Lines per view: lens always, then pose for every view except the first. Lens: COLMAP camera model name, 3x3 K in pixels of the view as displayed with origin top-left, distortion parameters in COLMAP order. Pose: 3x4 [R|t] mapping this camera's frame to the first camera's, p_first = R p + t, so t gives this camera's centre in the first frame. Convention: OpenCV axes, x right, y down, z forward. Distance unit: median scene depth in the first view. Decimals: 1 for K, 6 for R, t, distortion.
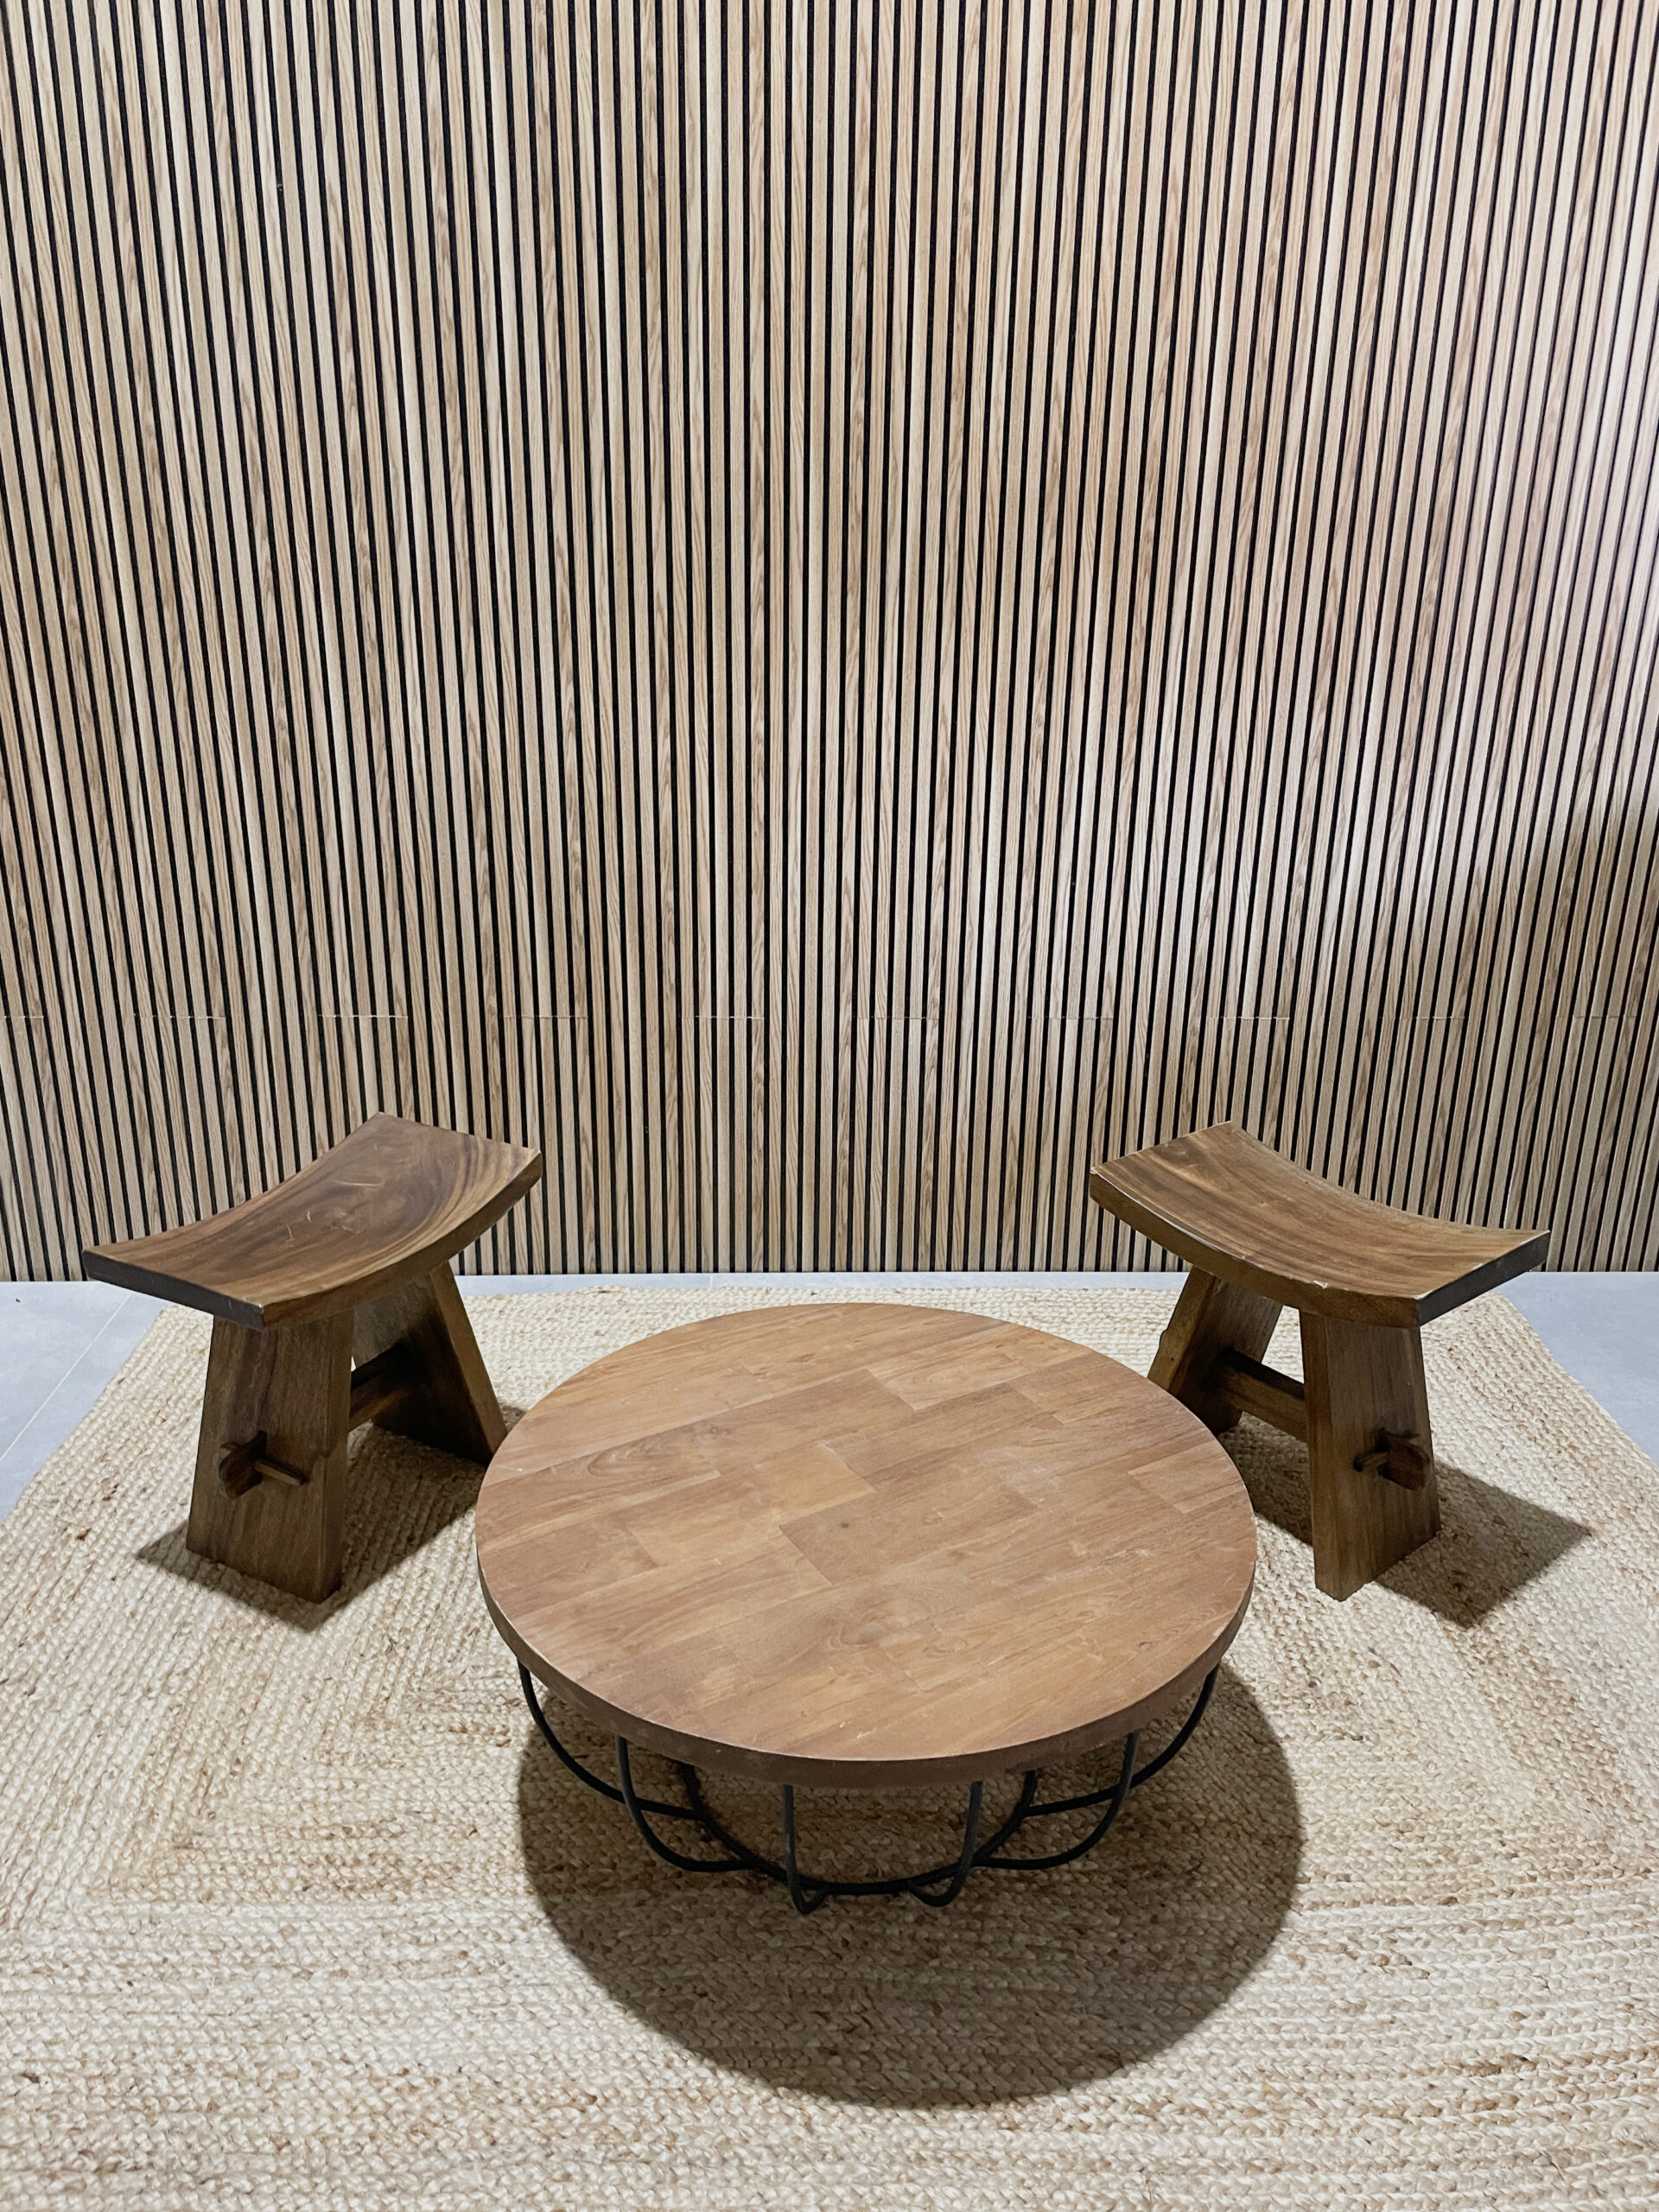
lens RADIAL K [[1683.7, 0, 829.5], [0, 1683.7, 1106.0], [0, 0, 1]] dist [0.092109, -0.129599]
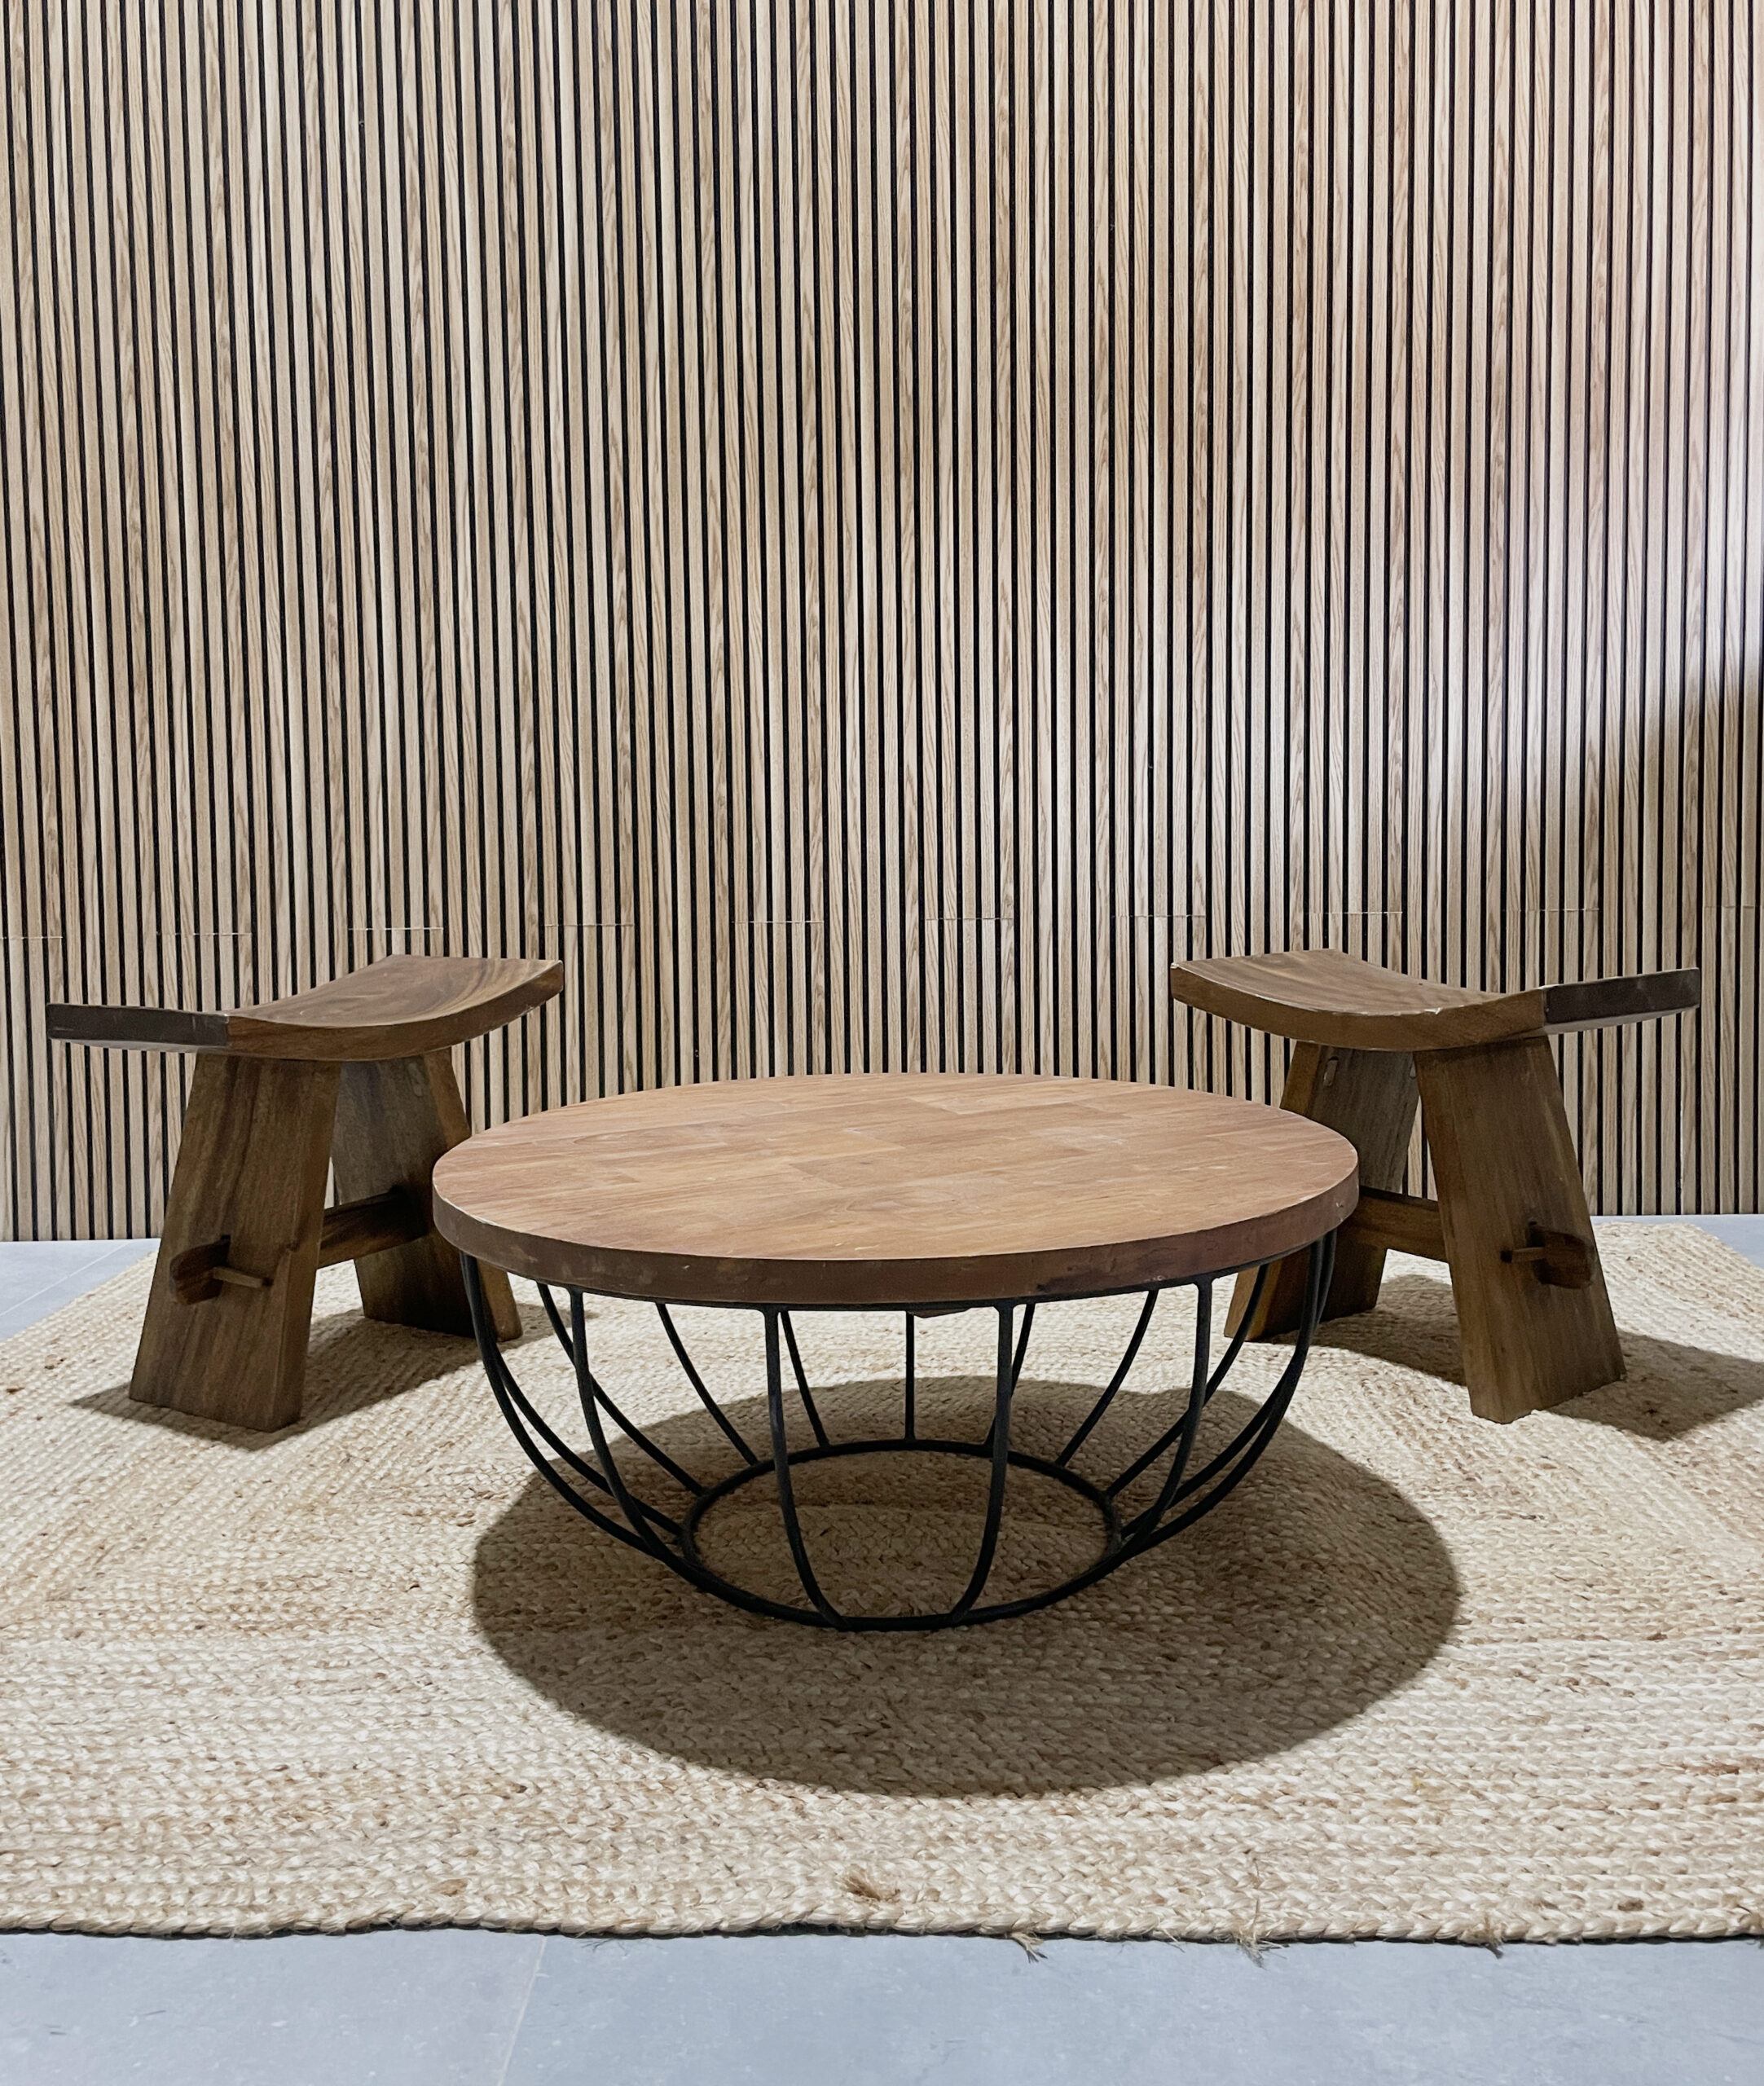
lens RADIAL K [[1792.8, 0, 868.5], [0, 1792.8, 913.0], [0, 0, 1]] dist [0.092504, -0.128600]
pose [[0.998428, -0.025414, -0.049960, 0.057520], [0.009470, 0.954981, -0.296517, 0.387628], [0.055246, 0.295578, 0.953720, 0.102838]]
